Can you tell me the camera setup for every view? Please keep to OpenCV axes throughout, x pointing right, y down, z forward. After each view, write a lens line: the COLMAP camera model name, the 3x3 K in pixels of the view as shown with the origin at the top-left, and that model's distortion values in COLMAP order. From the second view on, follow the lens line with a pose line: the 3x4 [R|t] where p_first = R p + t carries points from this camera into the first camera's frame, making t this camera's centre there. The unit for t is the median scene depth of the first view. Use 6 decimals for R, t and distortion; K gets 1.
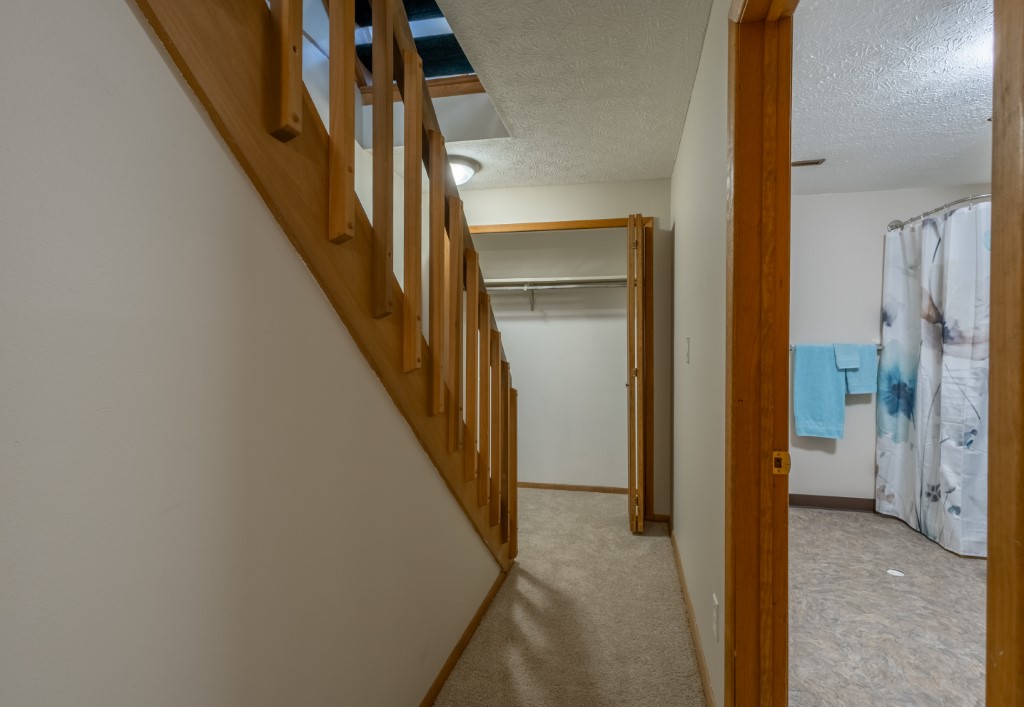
lens RADIAL K [[511.8, 0, 512.0], [0, 511.8, 353.5], [0, 0, 1]] dist [0.008152, -0.000816]
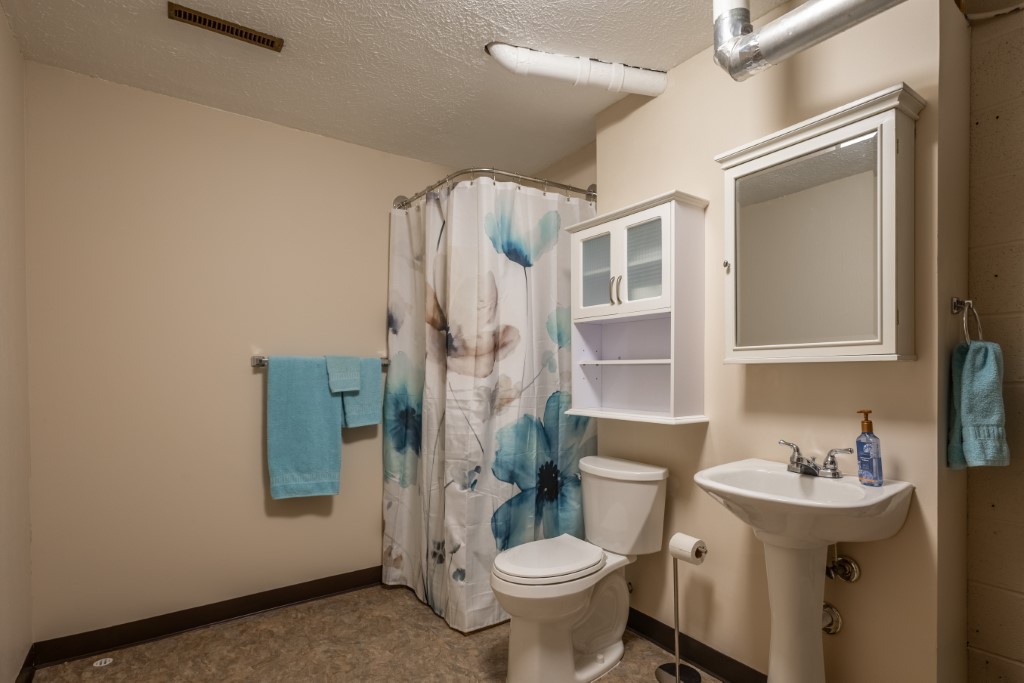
lens RADIAL K [[509.4, 0, 516.4], [0, 509.4, 370.6], [0, 0, 1]] dist [0.003116, 0.000042]
pose [[0.709372, -0.003285, 0.704827, 0.363346], [0.007813, 0.999964, -0.003202, 0.005188], [-0.704791, 0.007778, 0.709372, 0.376731]]
